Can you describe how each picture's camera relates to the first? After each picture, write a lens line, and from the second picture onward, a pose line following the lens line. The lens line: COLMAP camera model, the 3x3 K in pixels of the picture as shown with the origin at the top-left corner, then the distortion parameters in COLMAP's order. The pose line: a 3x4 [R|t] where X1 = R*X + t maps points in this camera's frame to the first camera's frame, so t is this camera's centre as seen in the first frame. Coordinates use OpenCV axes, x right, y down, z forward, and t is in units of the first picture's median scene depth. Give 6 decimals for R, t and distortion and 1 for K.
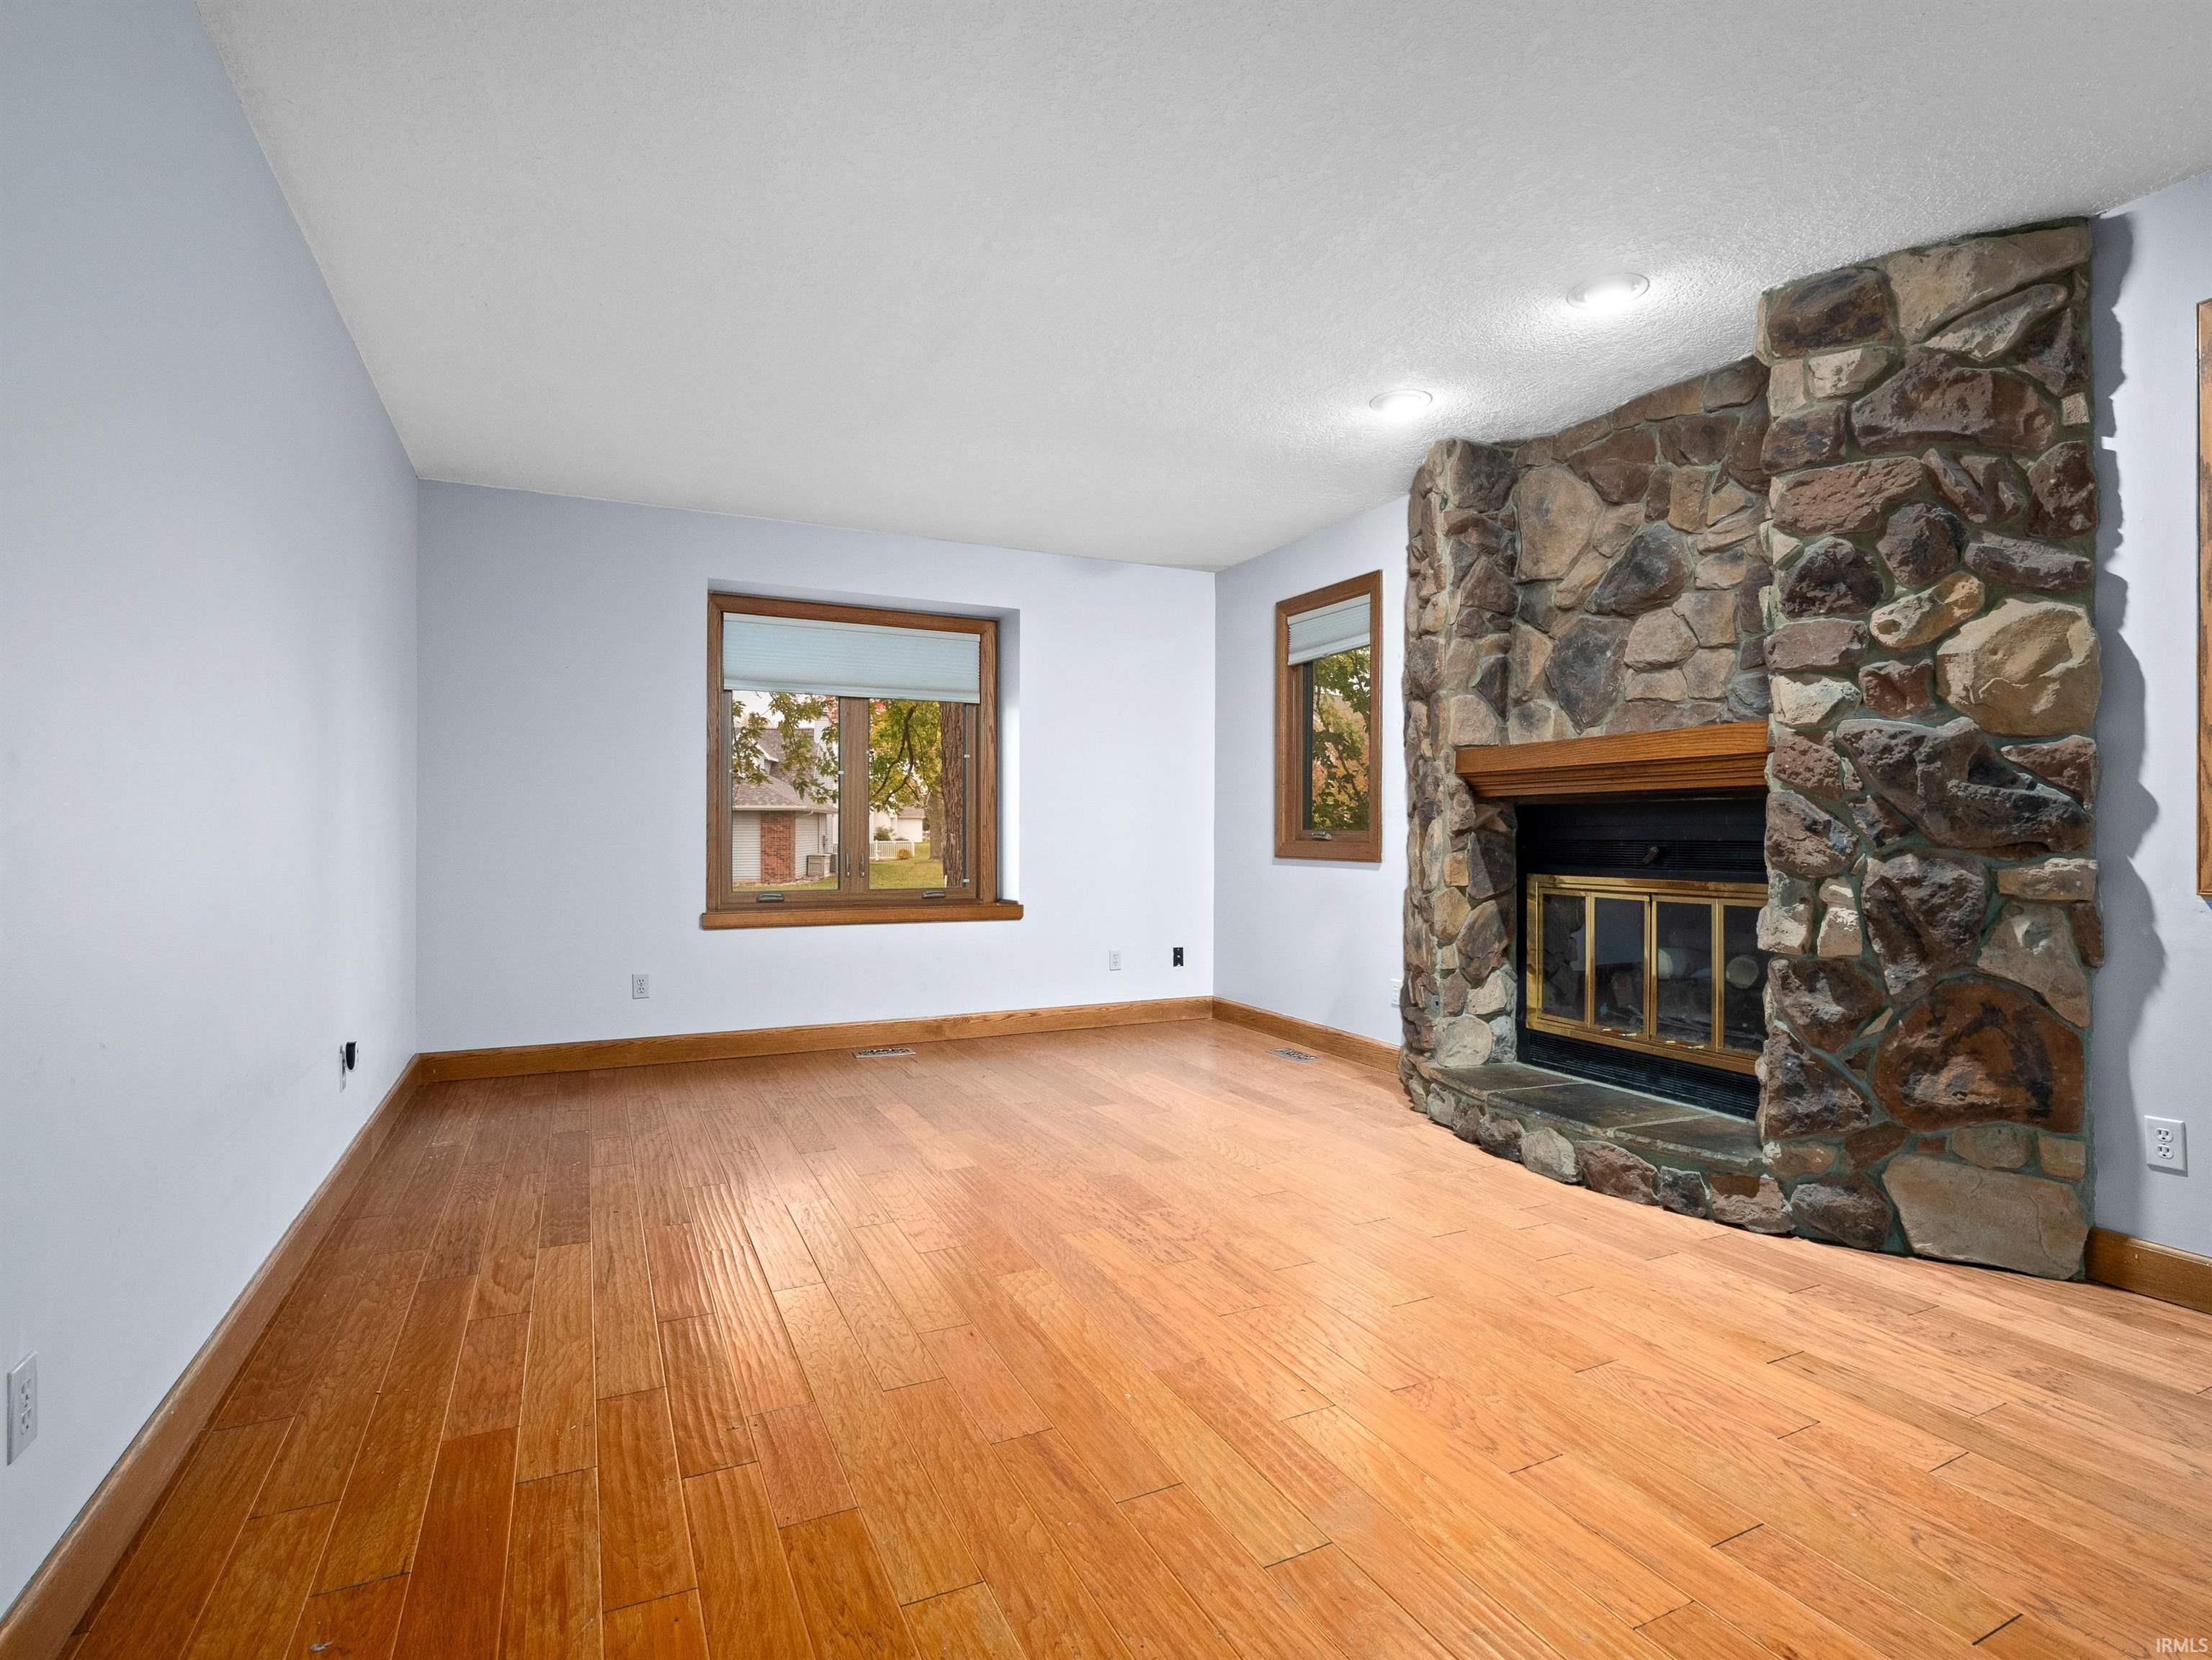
lens RADIAL K [[1079.9, 0, 1106.9], [0, 1079.9, 807.5], [0, 0, 1]] dist [0.002092, -0.005067]
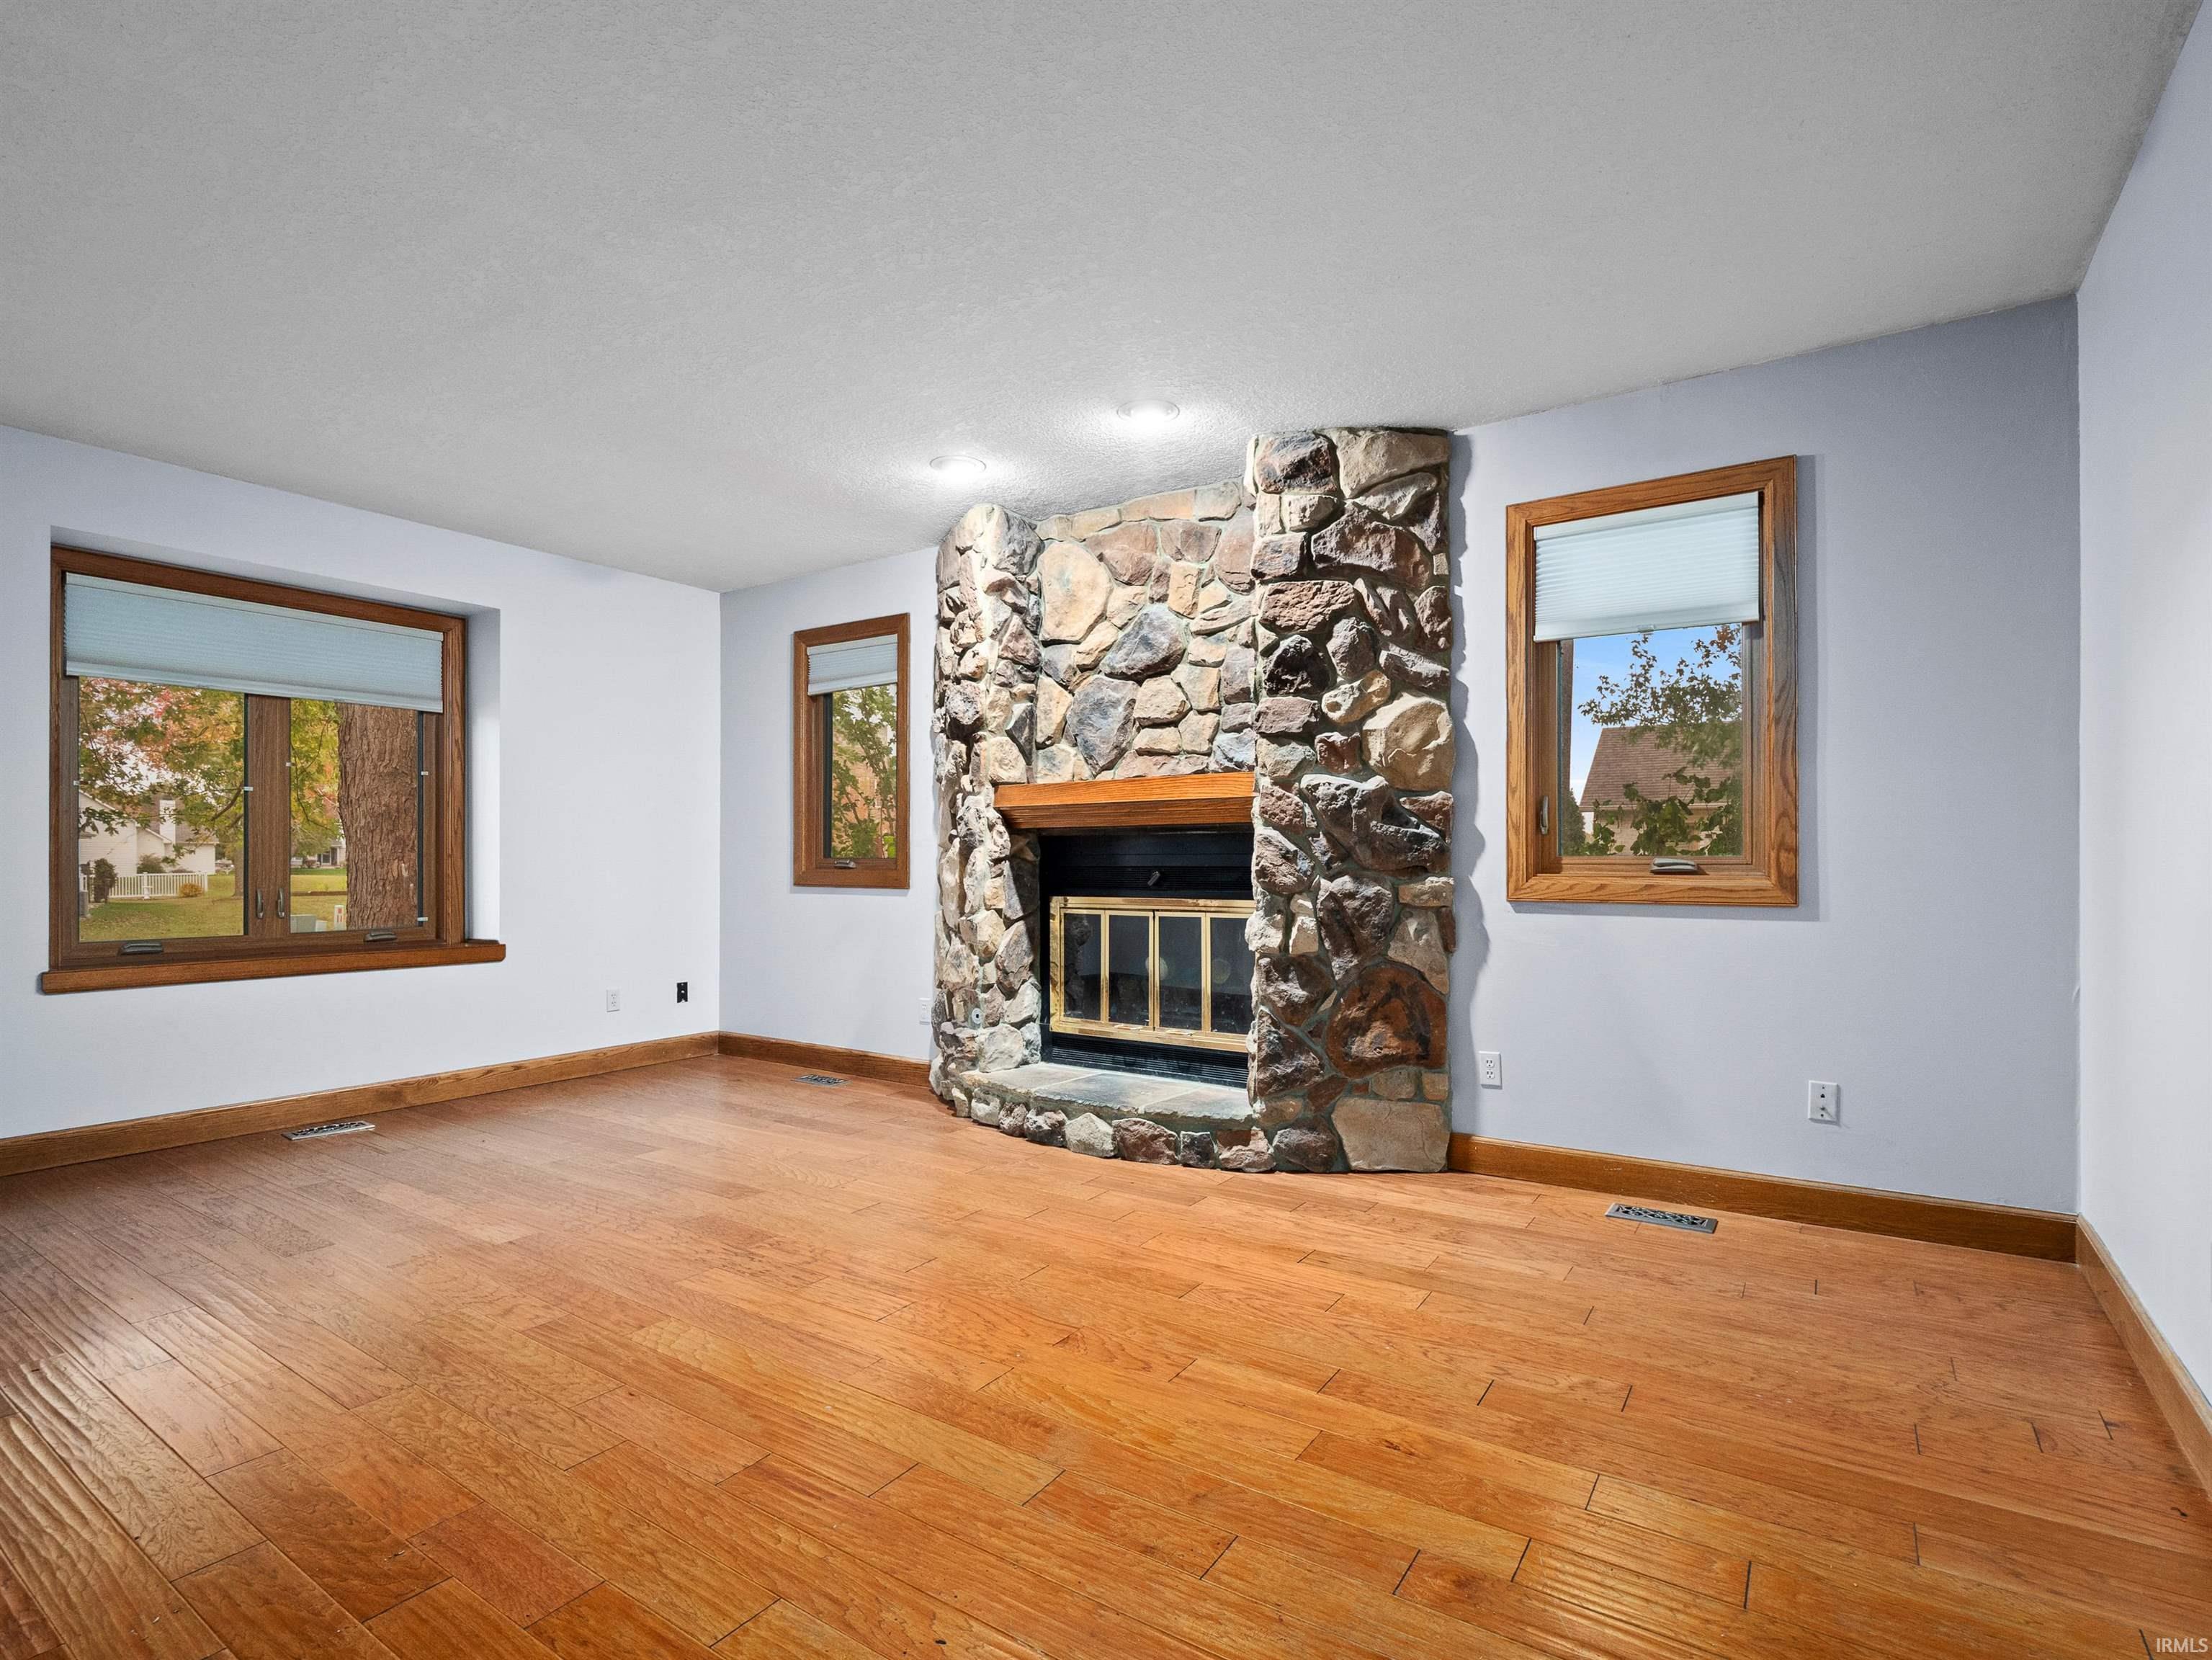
lens RADIAL K [[1068.4, 0, 1106.0], [0, 1068.4, 830.0], [0, 0, 1]] dist [0.020077, -0.015699]
pose [[0.868883, 0.010194, 0.494913, -0.177894], [-0.007685, 0.999945, -0.007104, -0.001859], [-0.494959, 0.002369, 0.868913, -0.017392]]
